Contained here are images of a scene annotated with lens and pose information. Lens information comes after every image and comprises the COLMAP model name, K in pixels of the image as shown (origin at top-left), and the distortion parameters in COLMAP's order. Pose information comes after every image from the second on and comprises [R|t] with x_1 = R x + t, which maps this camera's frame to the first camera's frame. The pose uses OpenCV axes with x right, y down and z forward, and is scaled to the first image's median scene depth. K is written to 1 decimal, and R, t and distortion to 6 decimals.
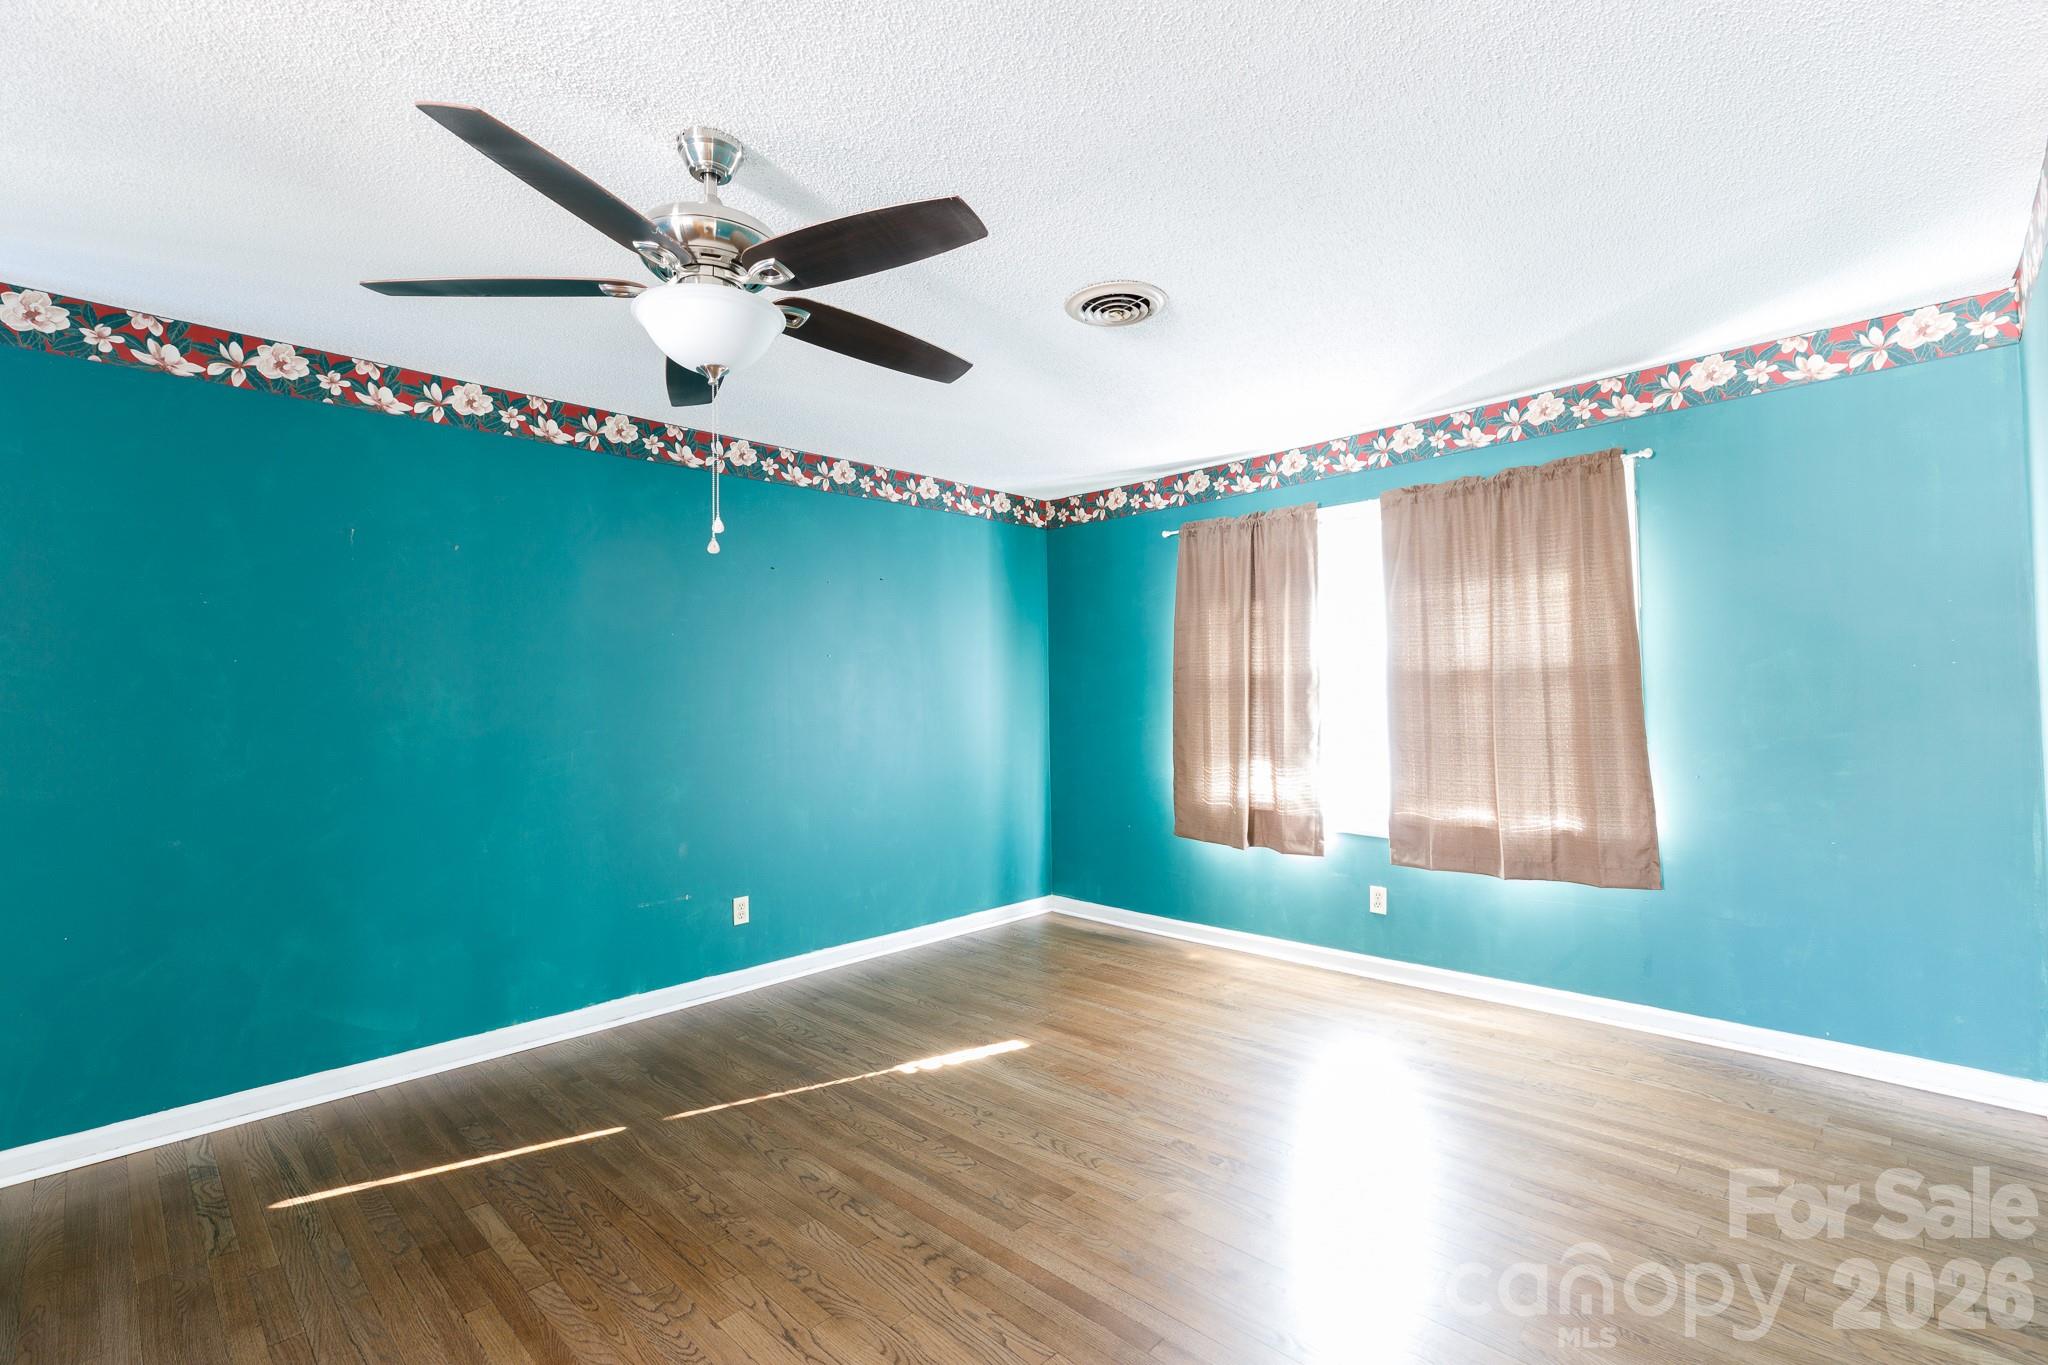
lens RADIAL K [[895.9, 0, 1024.0], [0, 895.9, 682.5], [0, 0, 1]] dist [-0.000353, -0.000380]
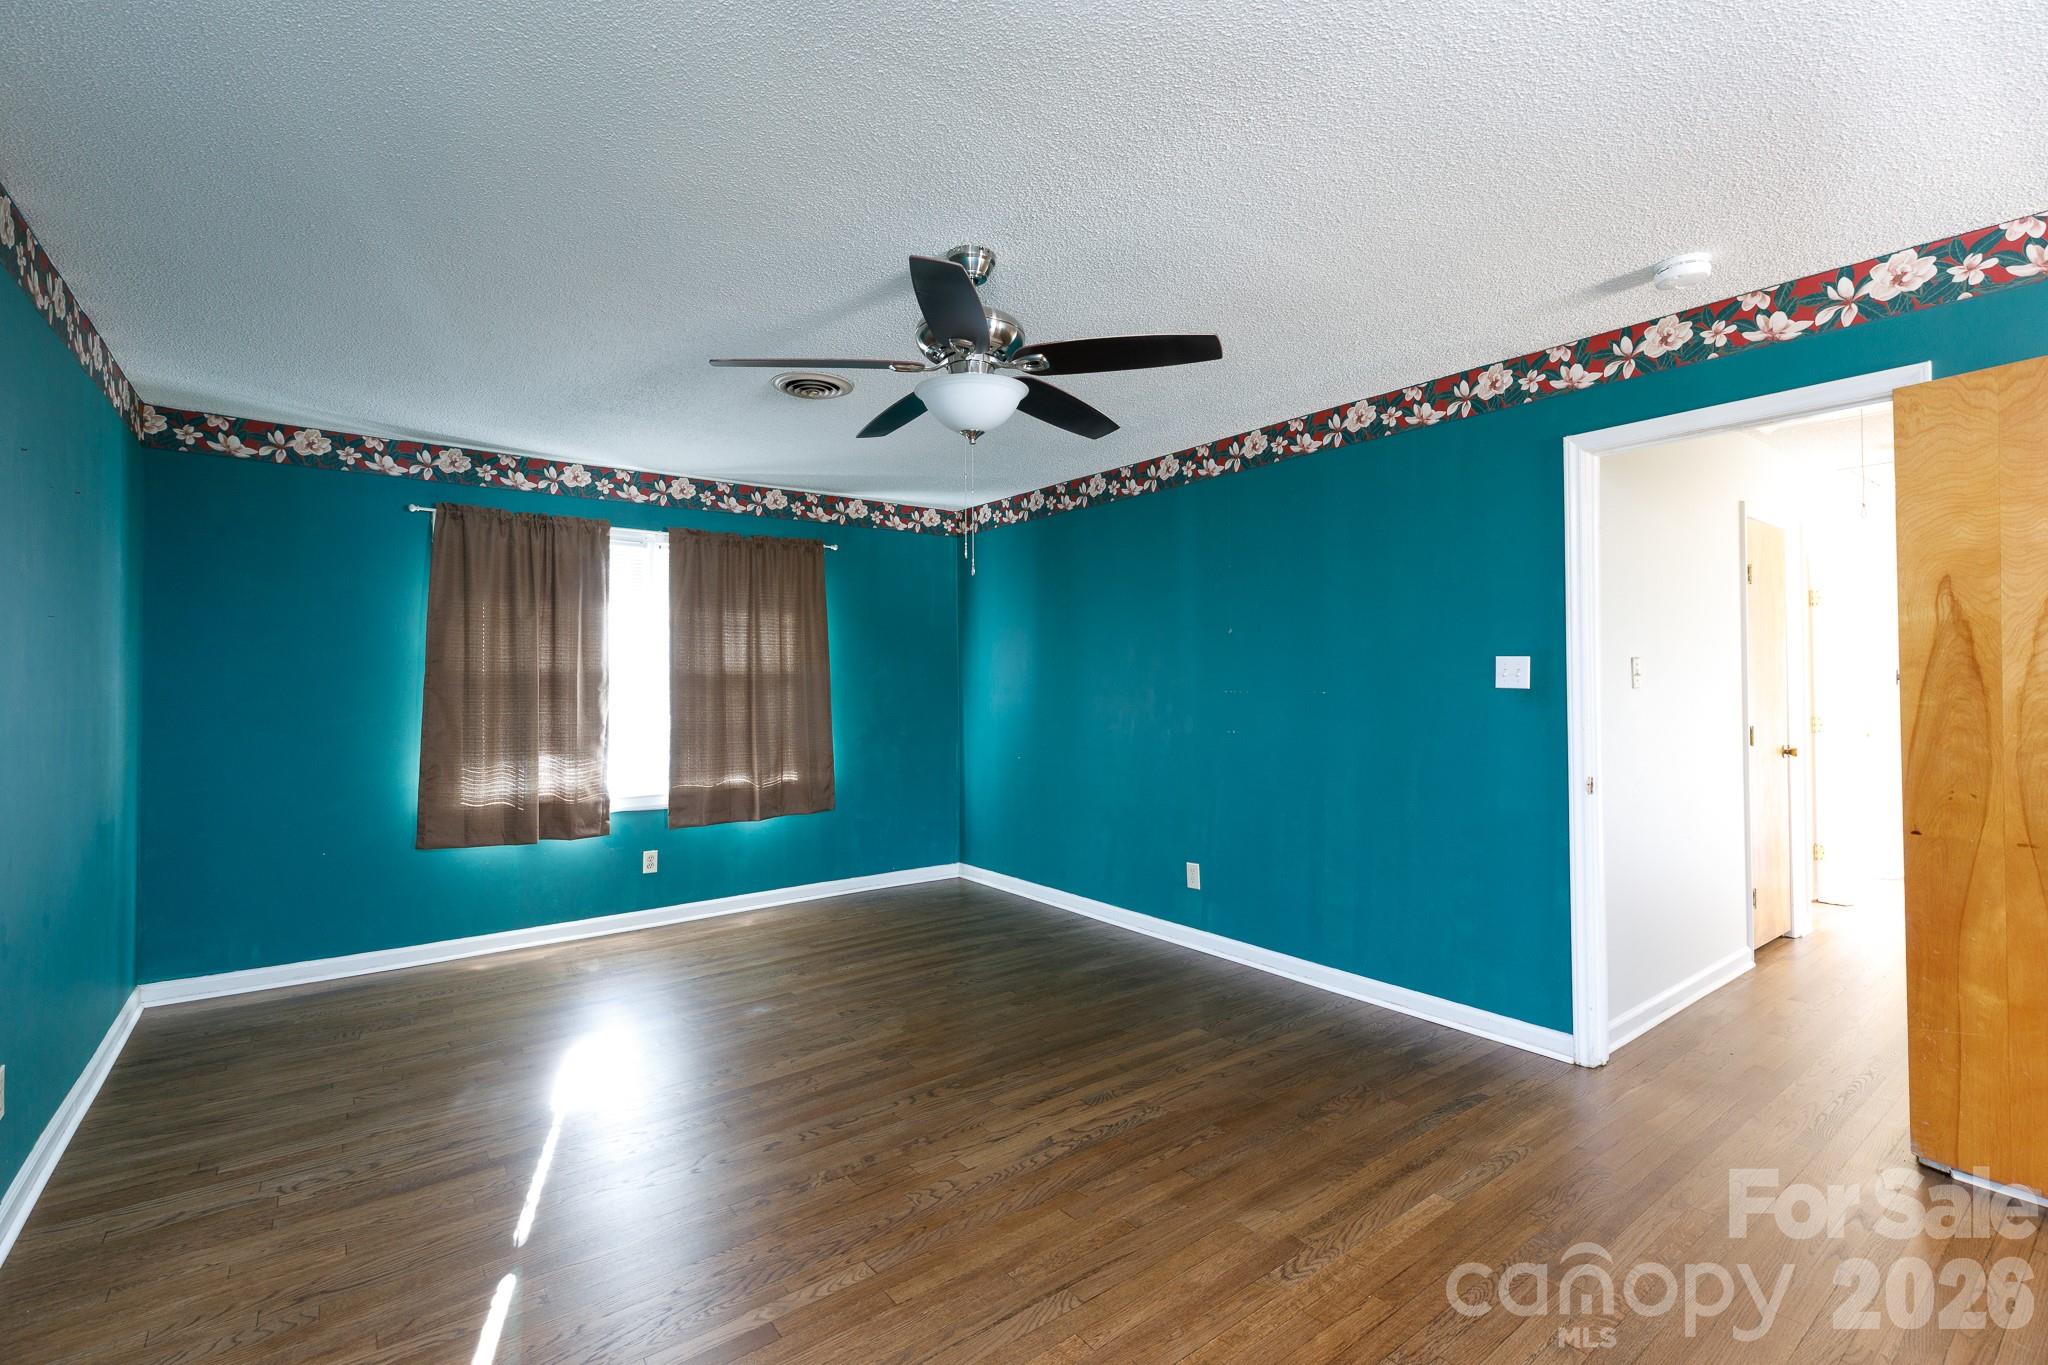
lens RADIAL K [[895.9, 0, 1024.0], [0, 895.9, 682.5], [0, 0, 1]] dist [-0.000353, -0.000380]
pose [[0.158235, 0.010268, 0.987348, -0.714964], [-0.020229, 0.999770, -0.007155, -0.000697], [-0.987194, -0.018841, 0.158406, 0.310191]]
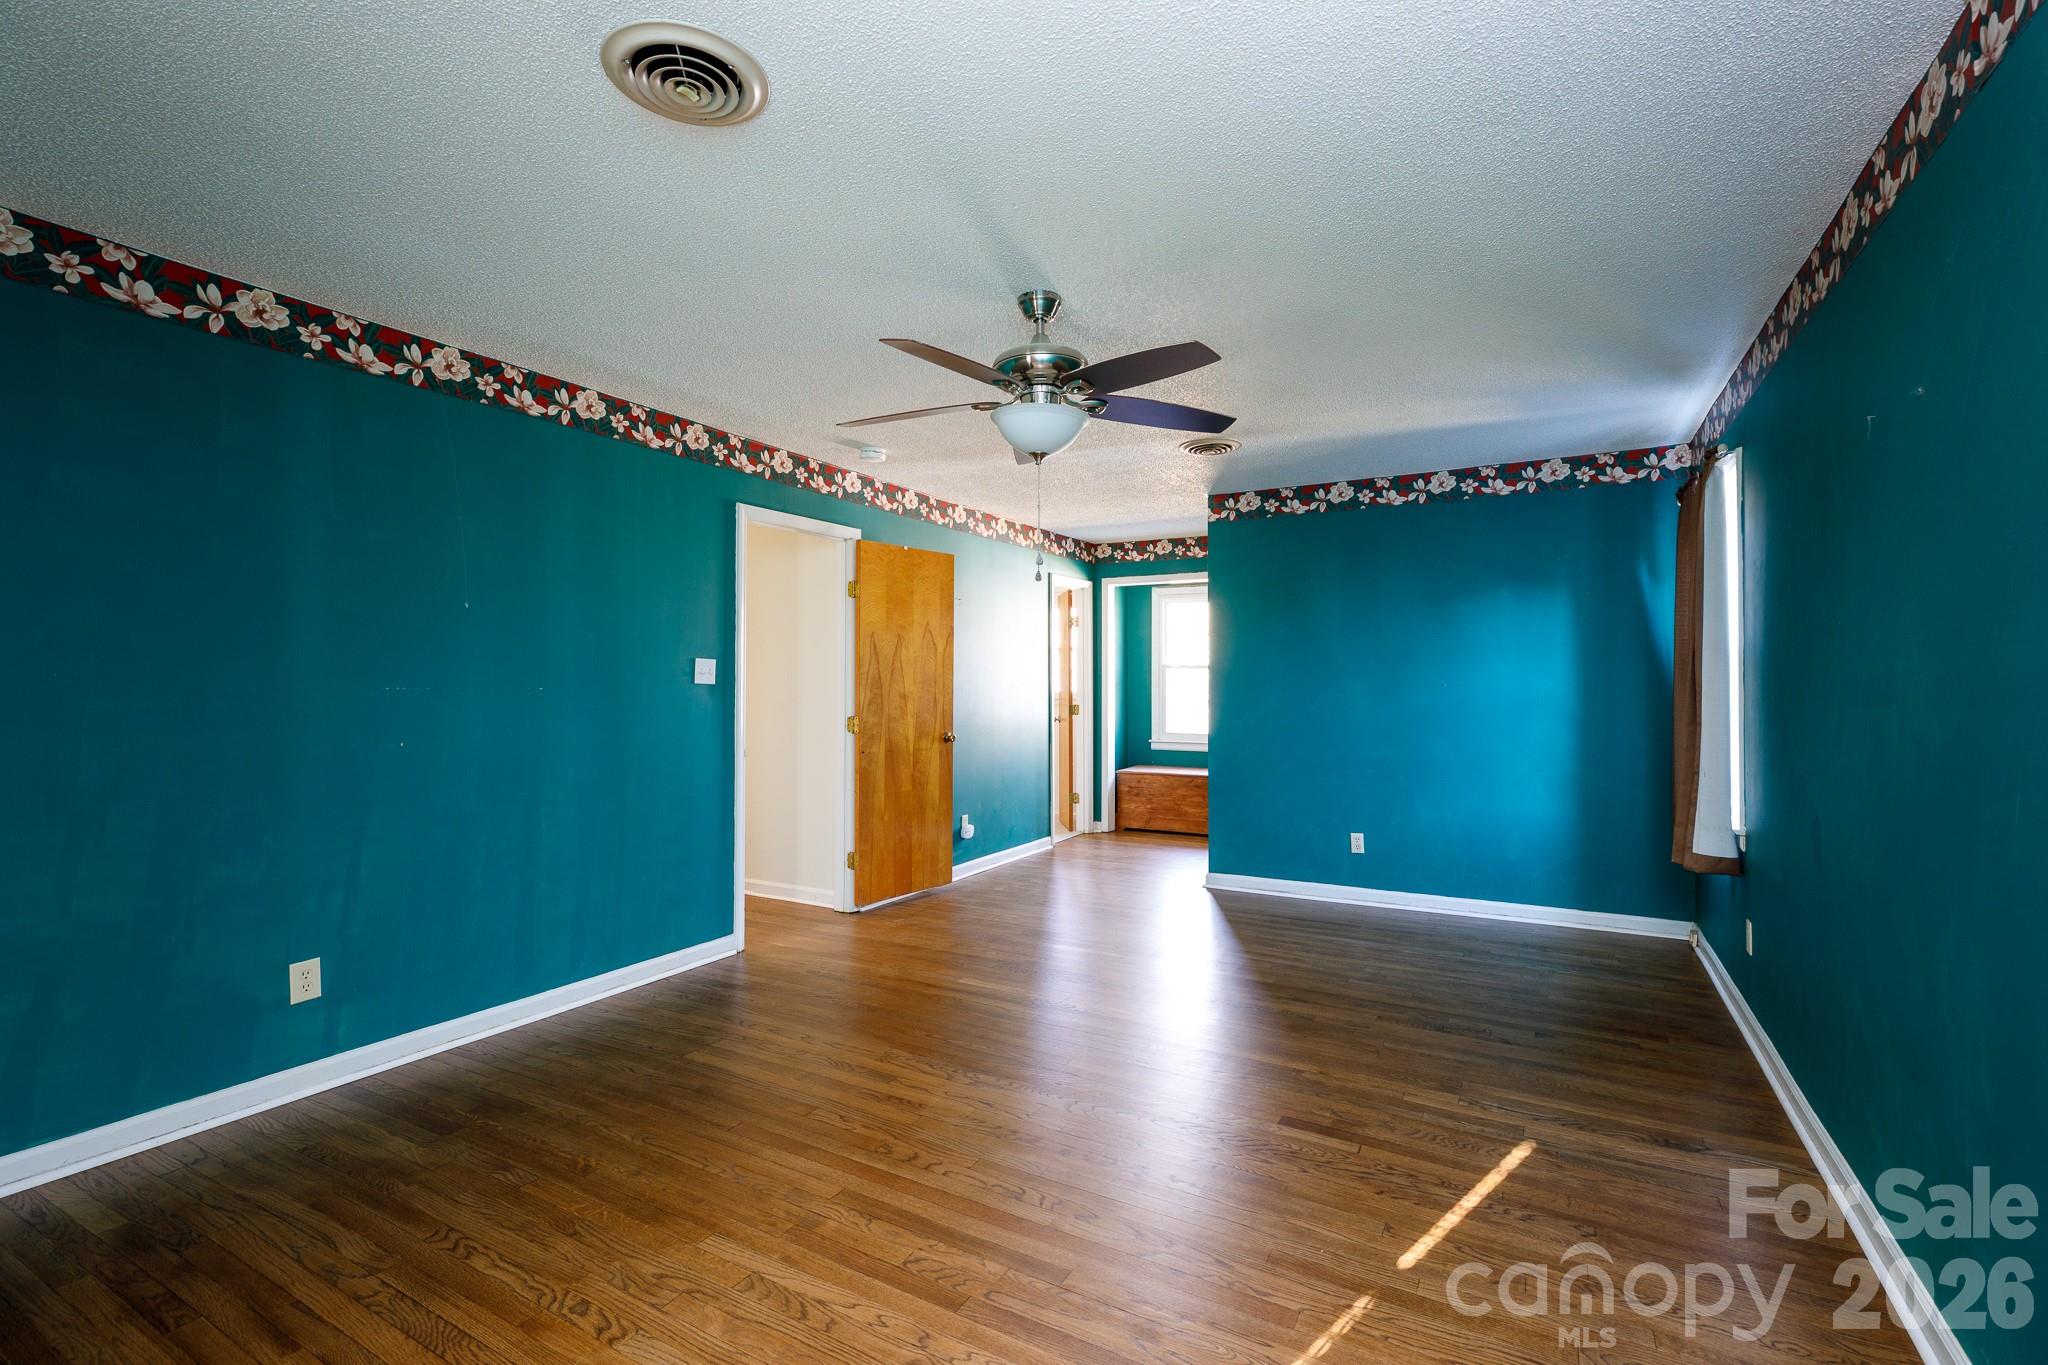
lens RADIAL K [[912.2, 0, 1024.0], [0, 912.2, 682.5], [0, 0, 1]] dist [-0.000412, -0.000094]
pose [[-0.972857, 0.001332, -0.231403, 0.021386], [0.005977, 0.999794, -0.019374, 0.010128], [0.231330, -0.020232, -0.972665, 1.090598]]
